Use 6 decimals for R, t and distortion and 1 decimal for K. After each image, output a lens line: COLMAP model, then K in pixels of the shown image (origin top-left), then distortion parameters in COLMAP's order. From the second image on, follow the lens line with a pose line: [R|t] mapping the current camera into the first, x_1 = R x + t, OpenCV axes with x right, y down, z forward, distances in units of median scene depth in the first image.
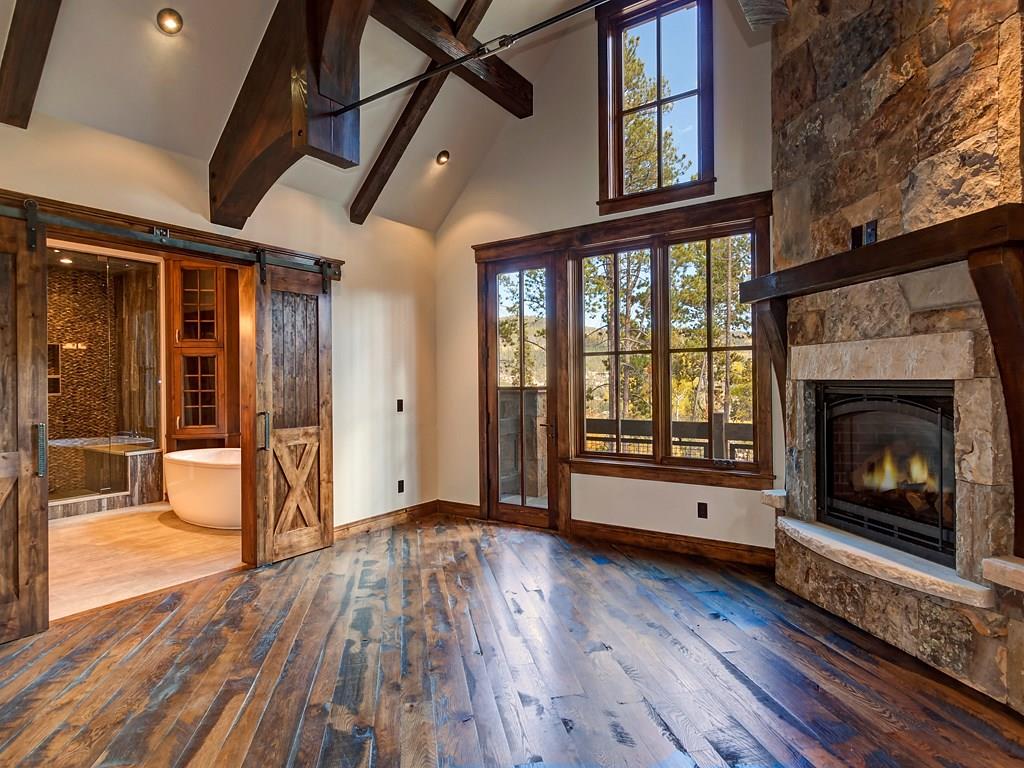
lens RADIAL K [[558.2, 0, 512.1], [0, 558.2, 387.8], [0, 0, 1]] dist [0.007378, -0.000111]
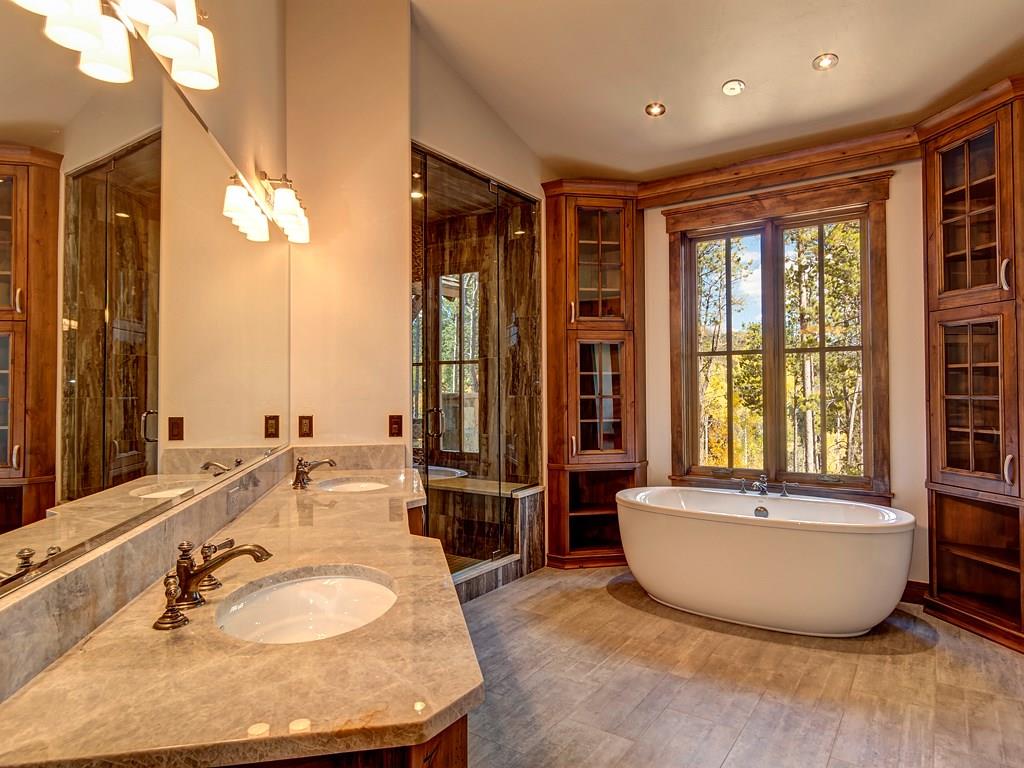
lens RADIAL K [[598.2, 0, 510.9], [0, 598.2, 384.5], [0, 0, 1]] dist [-0.000128, -0.000370]
pose [[0.999978, -0.004415, 0.004982, -0.254180], [0.004496, 0.999856, -0.016340, 0.001051], [-0.004909, 0.016363, 0.999854, 0.115515]]
